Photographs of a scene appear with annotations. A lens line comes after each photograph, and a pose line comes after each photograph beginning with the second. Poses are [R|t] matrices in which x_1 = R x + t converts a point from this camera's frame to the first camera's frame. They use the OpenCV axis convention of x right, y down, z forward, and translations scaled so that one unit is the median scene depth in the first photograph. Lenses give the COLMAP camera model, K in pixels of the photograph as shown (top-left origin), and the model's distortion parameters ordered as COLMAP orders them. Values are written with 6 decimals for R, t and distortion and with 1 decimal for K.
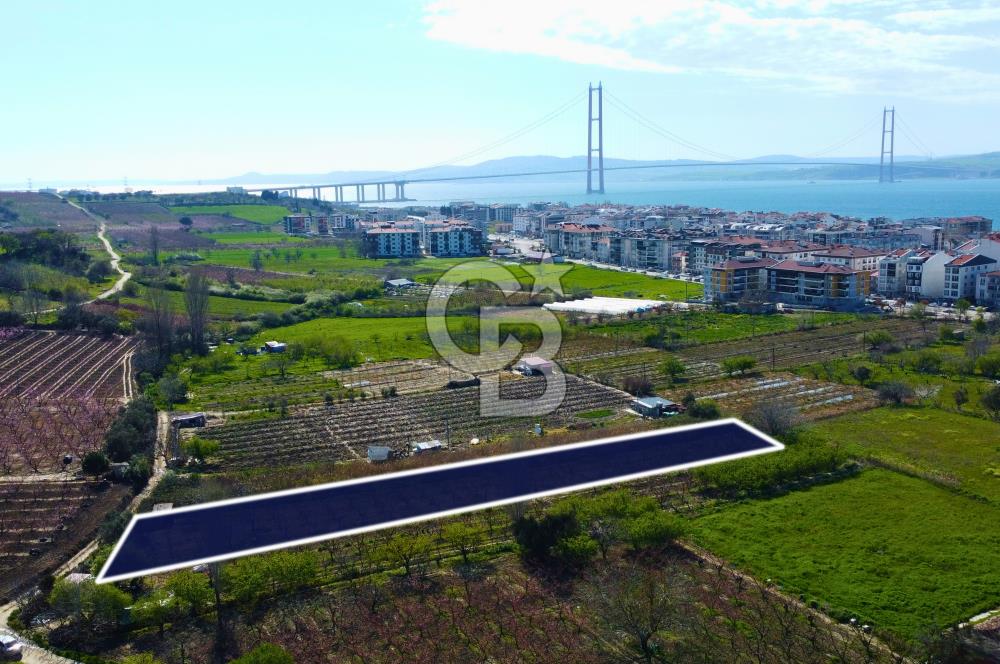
lens RADIAL K [[1012.0, 0, 498.9], [0, 1012.0, 330.4], [0, 0, 1]] dist [-0.002873, 0.000000]
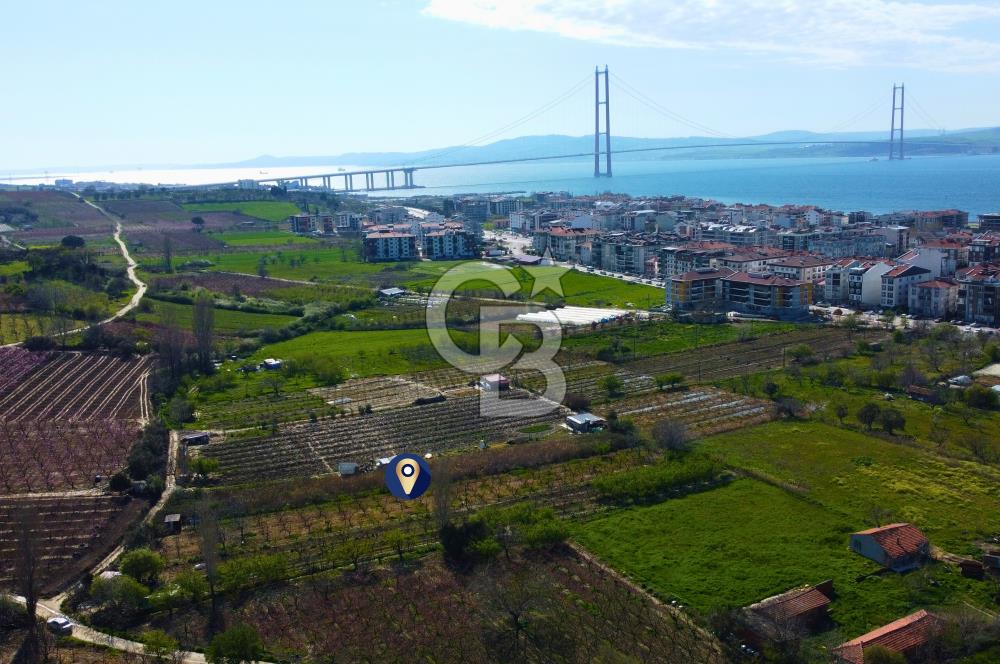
lens RADIAL K [[1012.0, 0, 499.2], [0, 1012.0, 337.8], [0, 0, 1]] dist [-0.002873, 0.000000]
pose [[0.999816, -0.011446, -0.015416, 0.042975], [0.011877, 0.999531, 0.028221, -0.034614], [0.015086, -0.028398, 0.999483, -0.111459]]
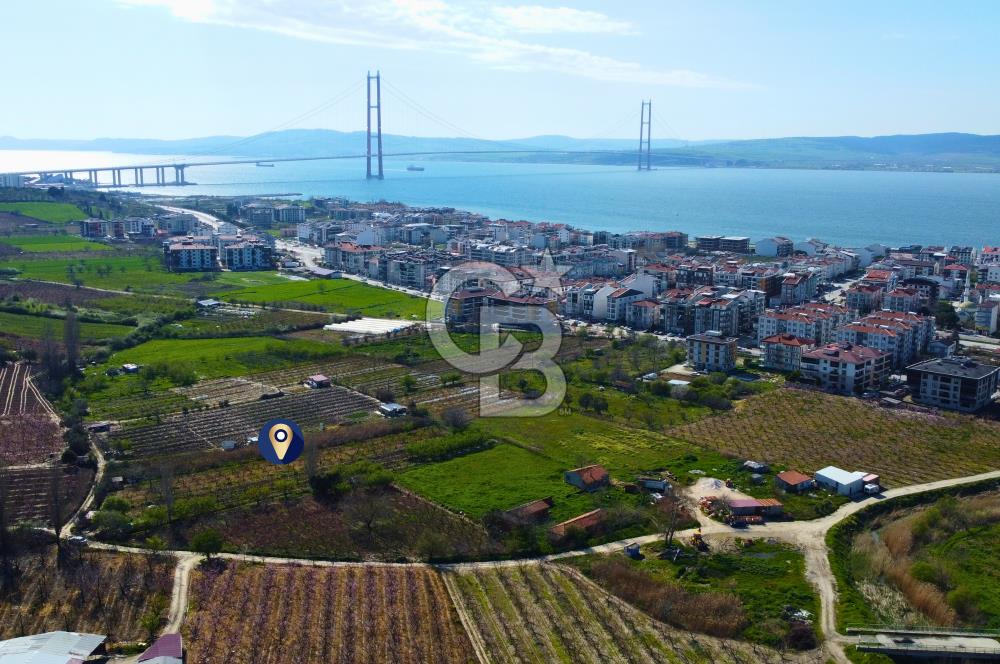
lens RADIAL K [[1012.0, 0, 504.0], [0, 1012.0, 341.3], [0, 0, 1]] dist [-0.002873, 0.000000]
pose [[0.976334, -0.013474, 0.215848, -0.014592], [0.005213, 0.999234, 0.038795, -0.059525], [-0.216206, -0.036751, 0.975656, -0.389142]]
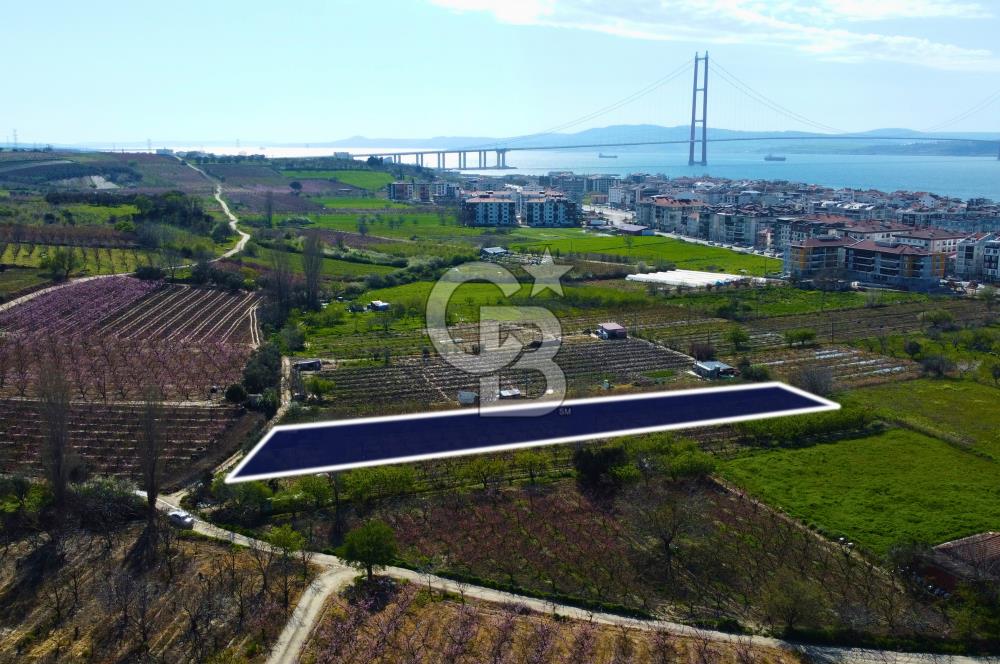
lens RADIAL K [[1012.0, 0, 498.2], [0, 1012.0, 335.5], [0, 0, 1]] dist [-0.002873, 0.000000]
pose [[0.994787, 0.037168, -0.094957, 0.012893], [-0.033680, 0.998707, 0.038073, 0.001834], [0.096249, -0.034677, 0.994753, -0.079541]]
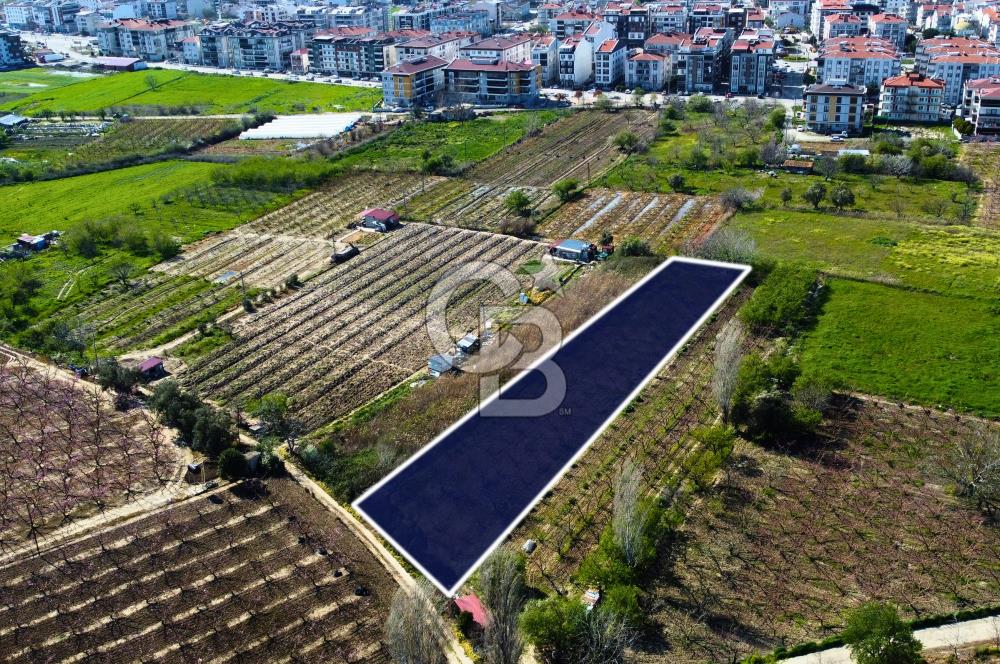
lens RADIAL K [[1012.0, 0, 498.8], [0, 1012.0, 333.7], [0, 0, 1]] dist [-0.002873, 0.000000]
pose [[0.843848, -0.220724, 0.489083, -0.259609], [0.099684, 0.960096, 0.261300, -0.071520], [-0.527242, -0.171744, 0.832178, 0.094142]]
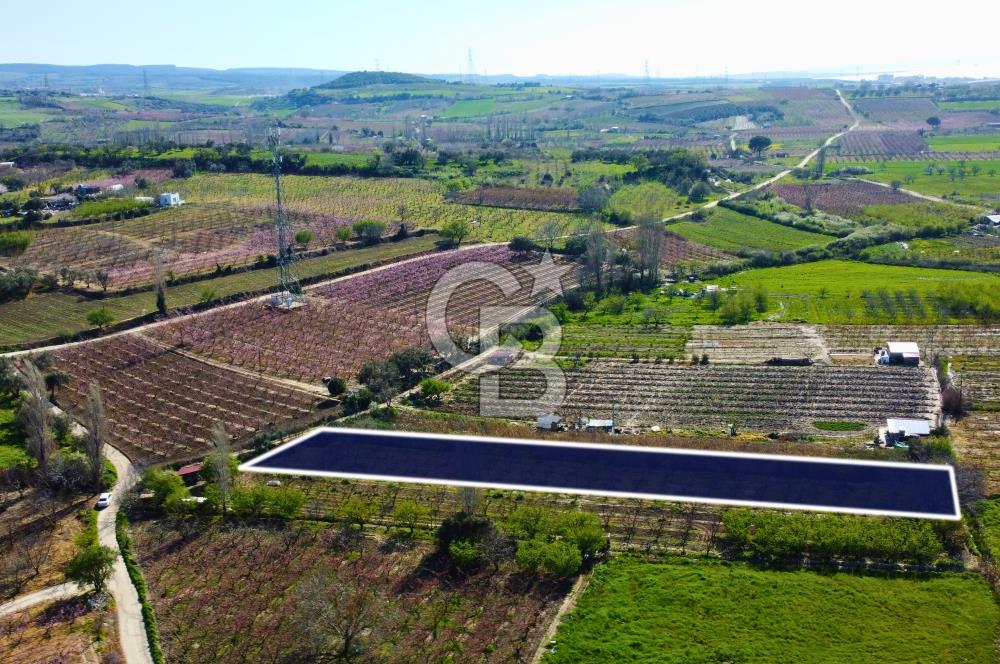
lens RADIAL K [[1012.0, 0, 498.9], [0, 1012.0, 331.4], [0, 0, 1]] dist [-0.002873, 0.000000]
pose [[0.689186, 0.146529, -0.709614, 0.300083], [-0.062012, 0.987674, 0.143720, -0.063937], [0.721926, -0.055045, 0.689777, 0.102493]]
